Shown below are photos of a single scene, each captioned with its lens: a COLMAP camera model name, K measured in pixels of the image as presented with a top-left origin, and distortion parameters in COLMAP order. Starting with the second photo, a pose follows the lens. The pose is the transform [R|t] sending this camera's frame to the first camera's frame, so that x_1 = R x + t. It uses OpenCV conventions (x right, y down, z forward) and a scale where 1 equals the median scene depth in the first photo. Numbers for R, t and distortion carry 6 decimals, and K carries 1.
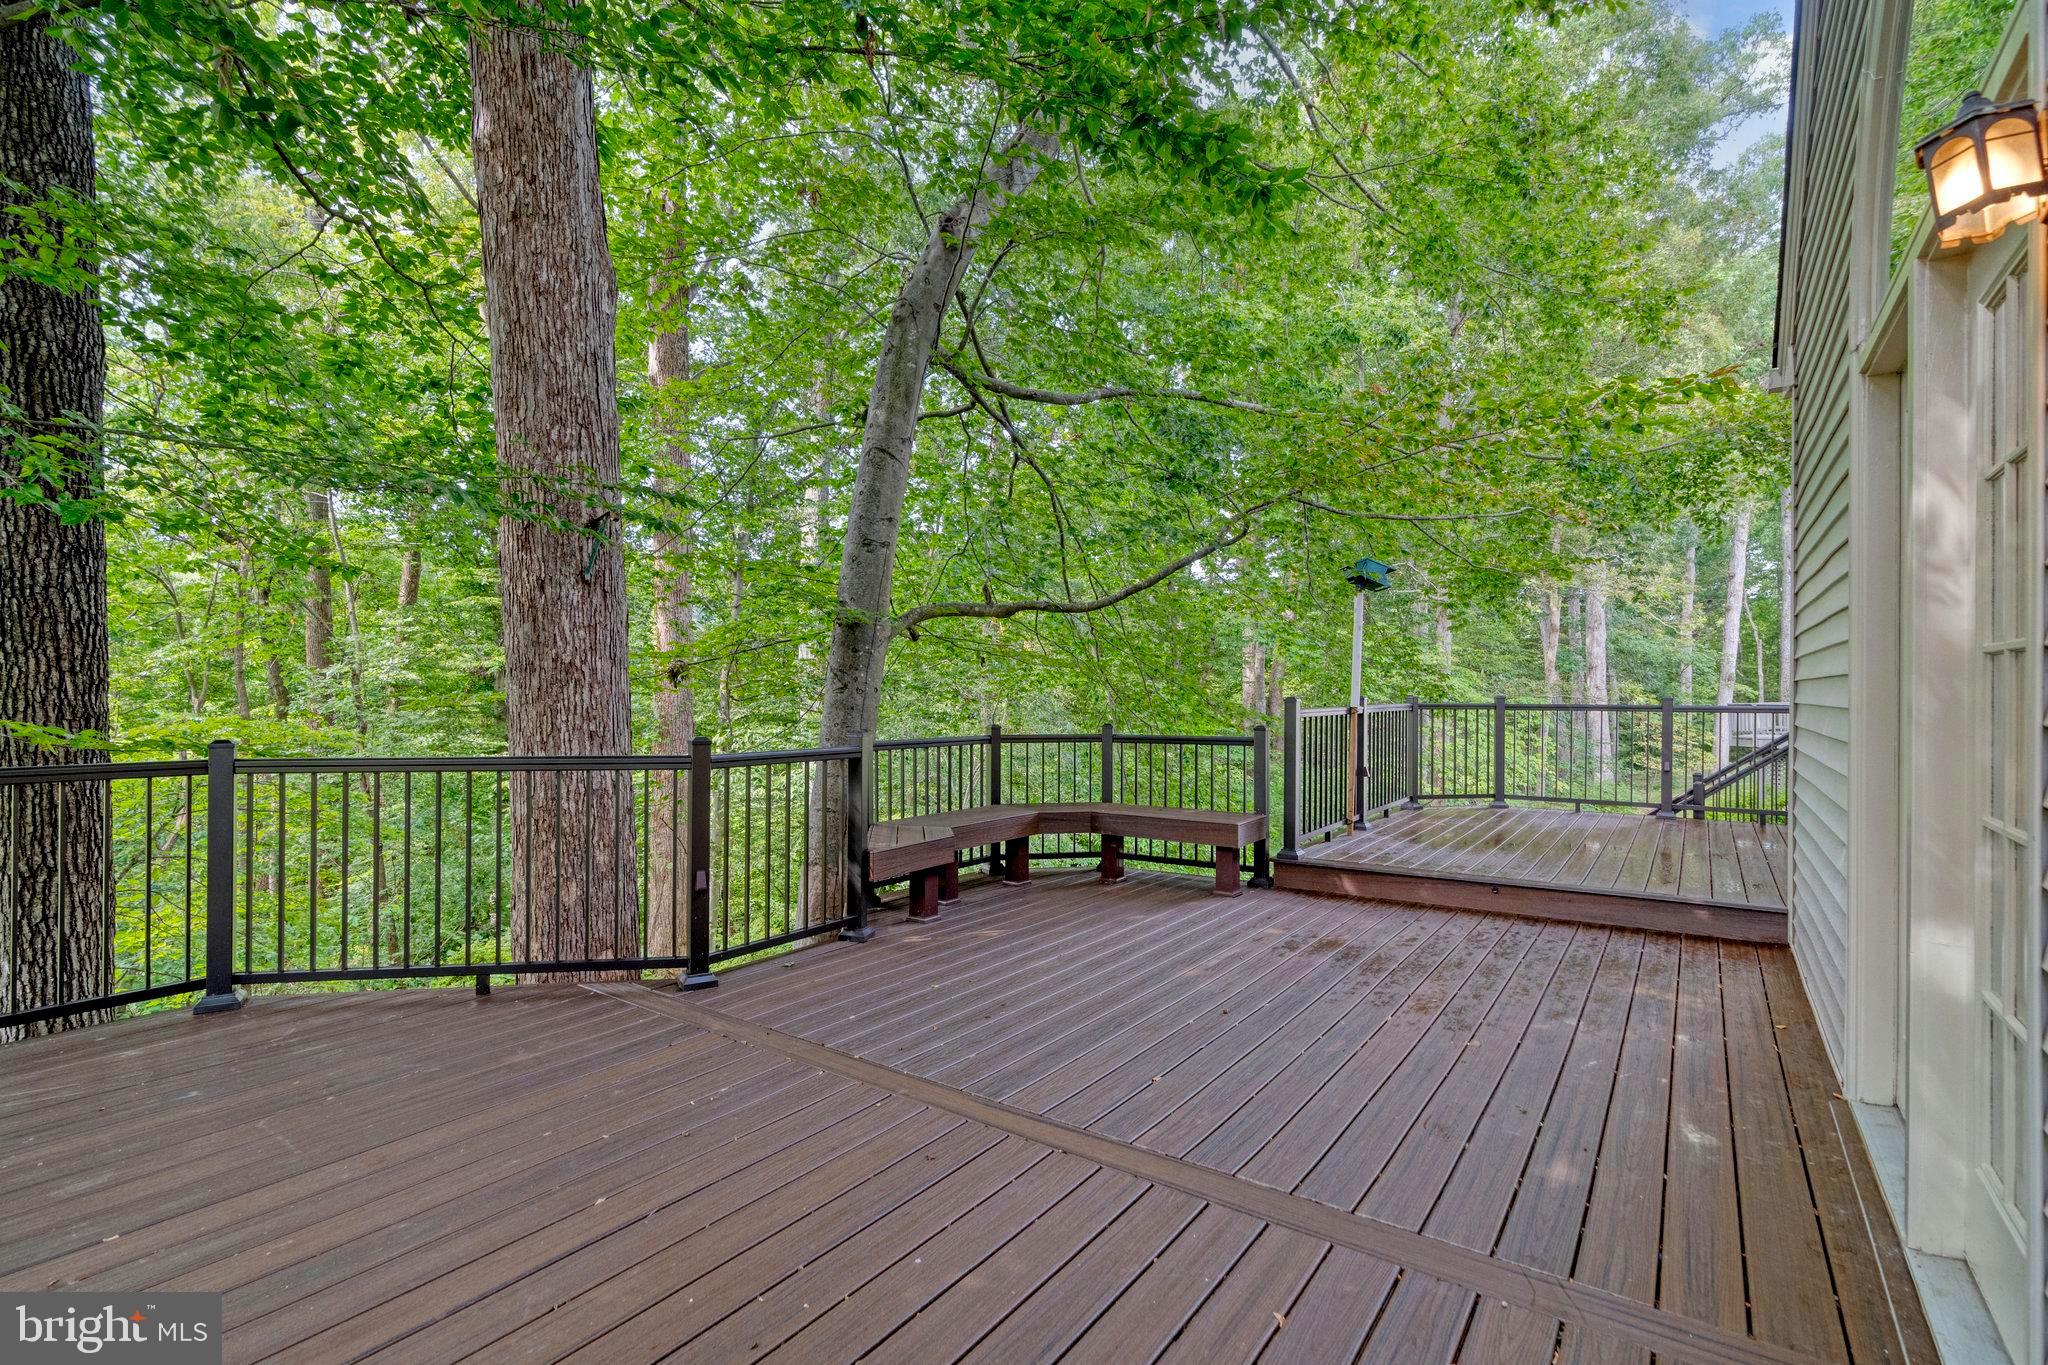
lens RADIAL K [[935.9, 0, 1025.5], [0, 935.9, 684.6], [0, 0, 1]] dist [-0.010838, 0.001201]
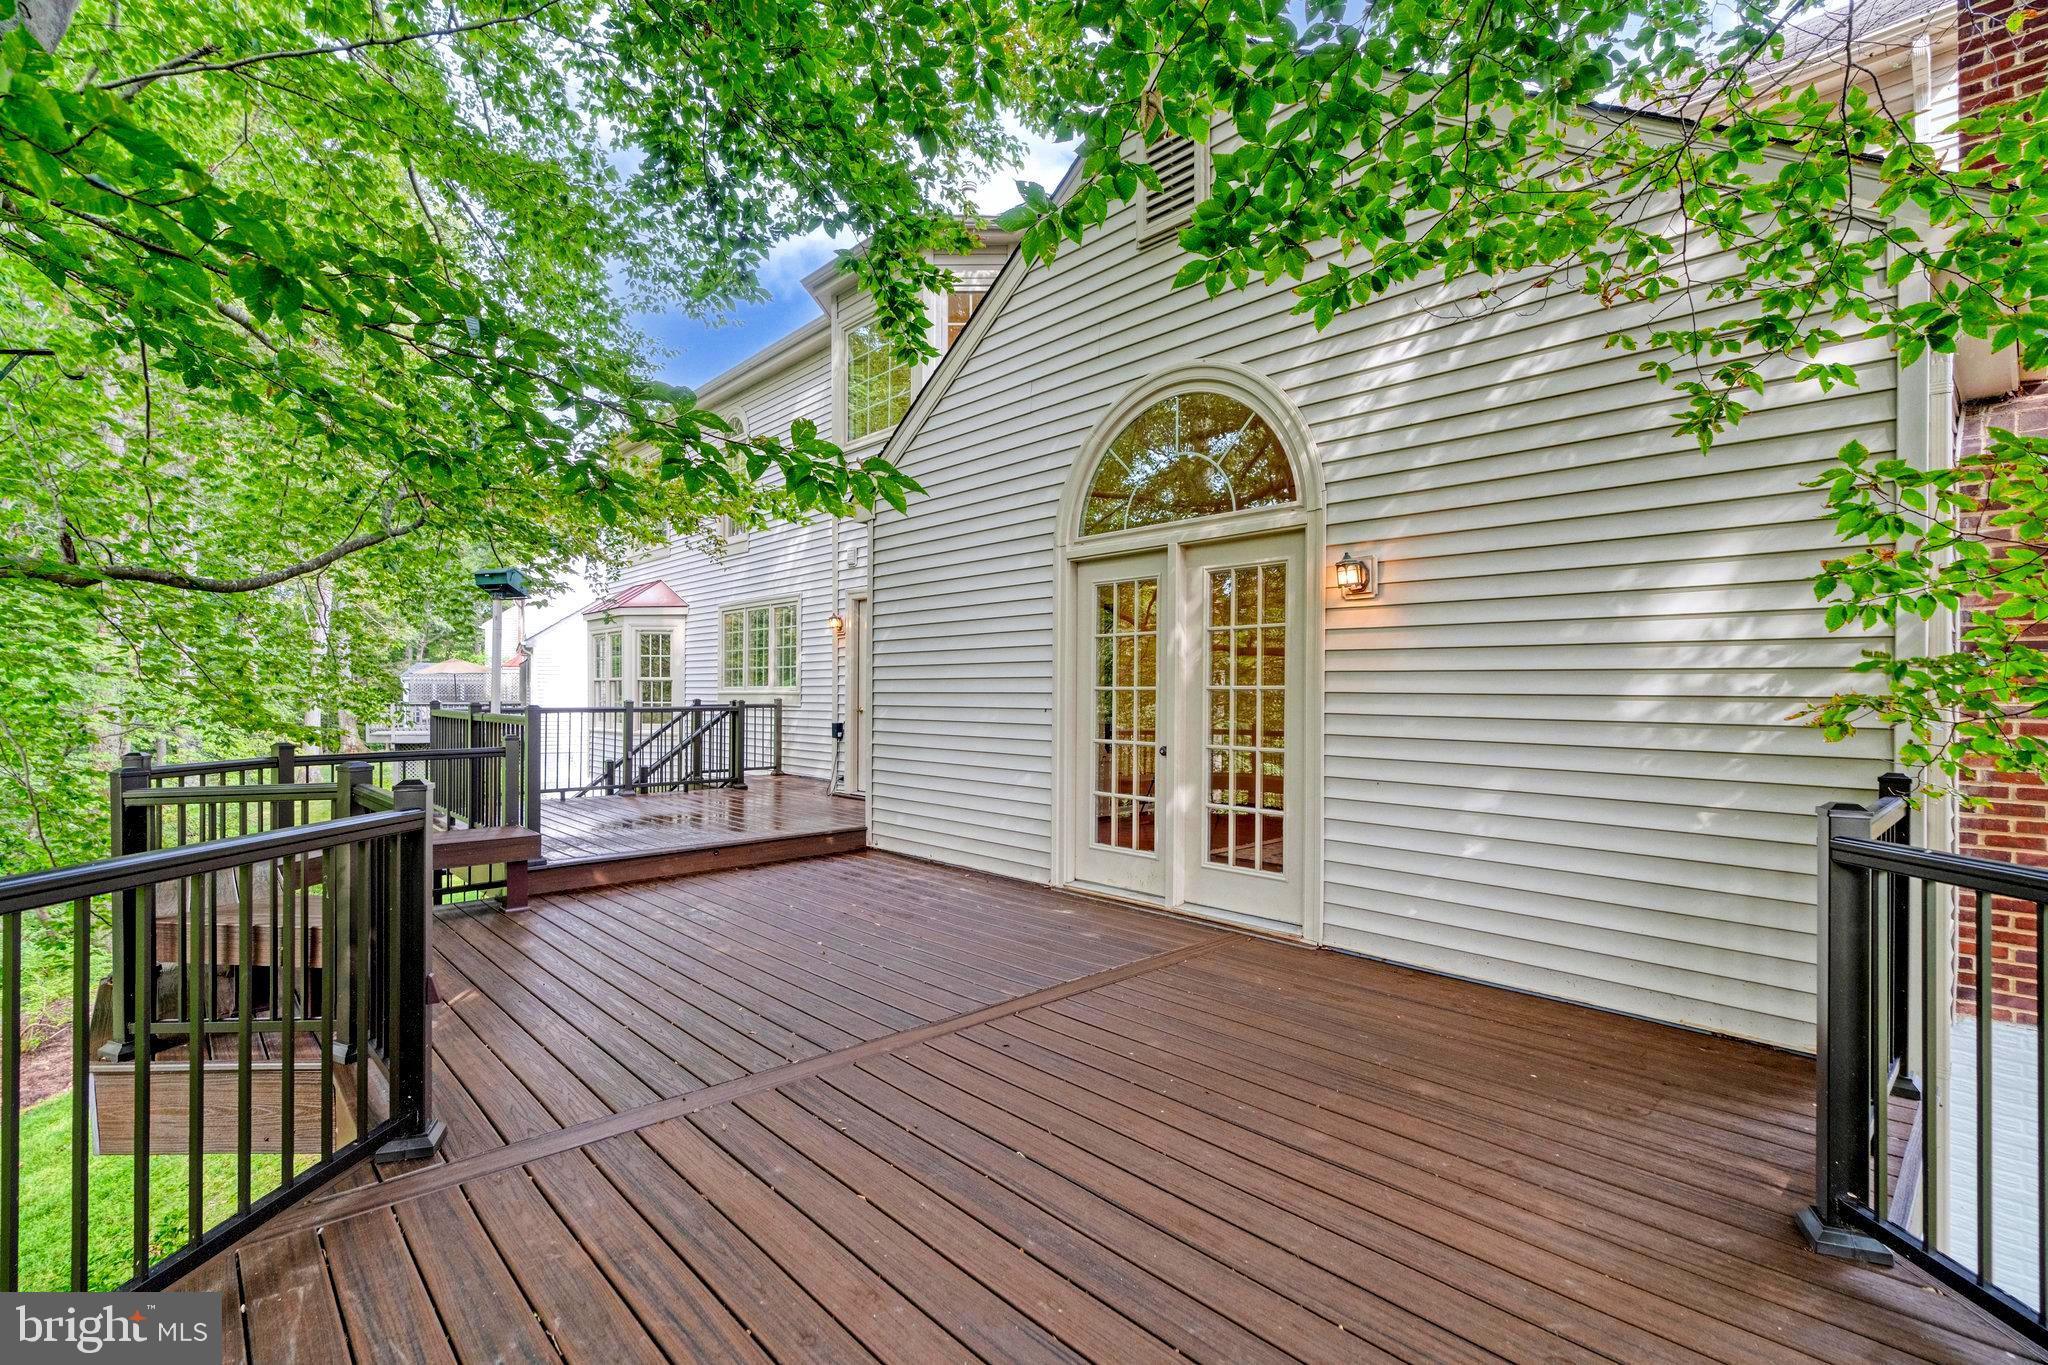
lens RADIAL K [[935.9, 0, 1020.6], [0, 935.9, 684.7], [0, 0, 1]] dist [-0.010838, 0.001201]
pose [[0.207300, 0.007735, 0.978247, -1.000334], [-0.003829, 0.999967, -0.007095, -0.002041], [-0.978270, -0.002275, 0.207323, 0.497174]]
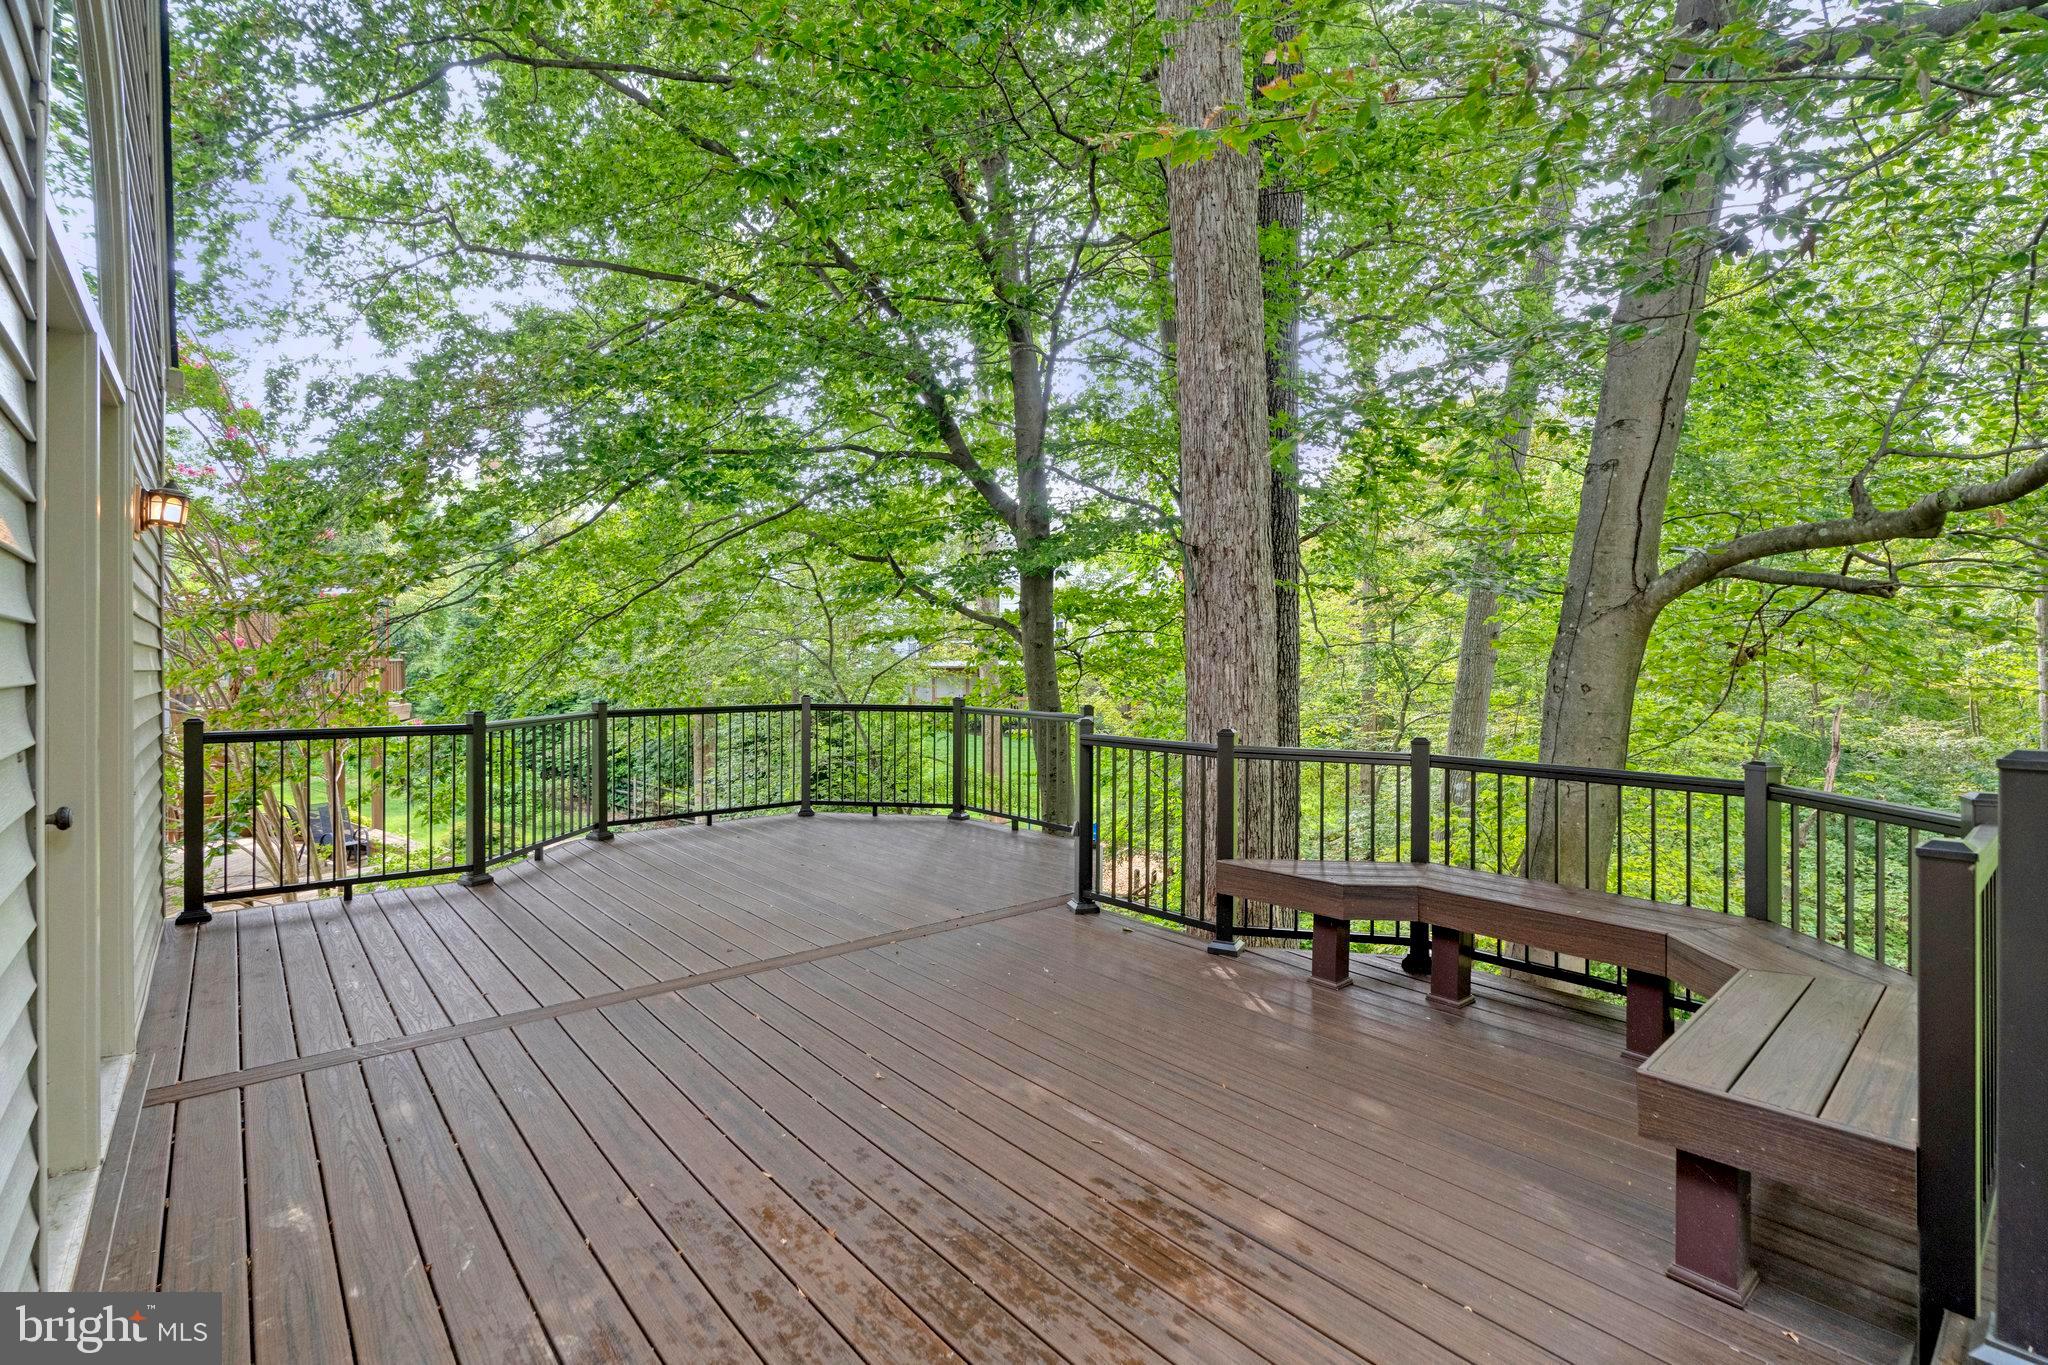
lens RADIAL K [[935.9, 0, 1027.5], [0, 935.9, 667.0], [0, 0, 1]] dist [-0.010838, 0.001201]
pose [[-0.232836, -0.000156, -0.972516, 1.034626], [-0.000407, 1.000000, -0.000063, -0.015506], [0.972516, 0.000382, -0.232836, 1.376371]]
